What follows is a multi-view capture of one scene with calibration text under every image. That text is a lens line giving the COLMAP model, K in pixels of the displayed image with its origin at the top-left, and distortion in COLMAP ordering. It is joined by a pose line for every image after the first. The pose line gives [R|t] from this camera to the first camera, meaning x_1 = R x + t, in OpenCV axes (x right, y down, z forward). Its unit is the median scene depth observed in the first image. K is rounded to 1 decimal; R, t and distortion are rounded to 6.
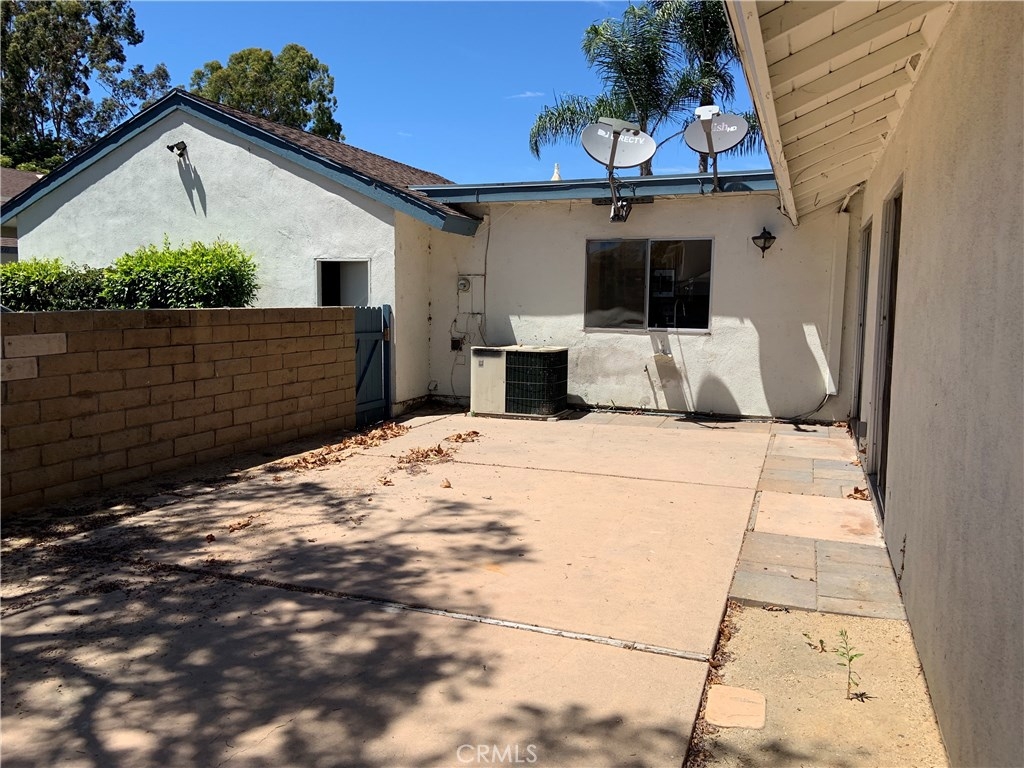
lens RADIAL K [[769.7, 0, 513.3], [0, 769.7, 384.9], [0, 0, 1]] dist [0.077881, -0.103964]
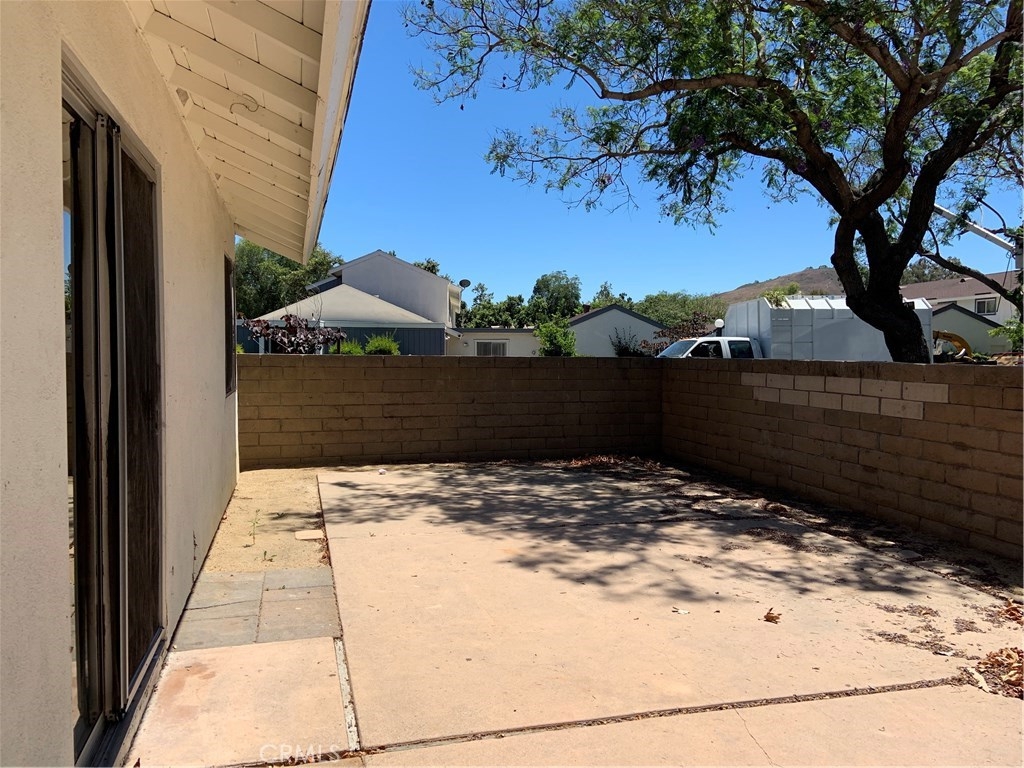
lens RADIAL K [[769.7, 0, 508.6], [0, 769.7, 384.1], [0, 0, 1]] dist [0.077881, -0.103964]
pose [[-0.806830, 0.014326, -0.590610, 0.379570], [-0.085612, 0.986318, 0.140879, -0.114026], [0.584548, 0.164228, -0.794564, 1.021914]]
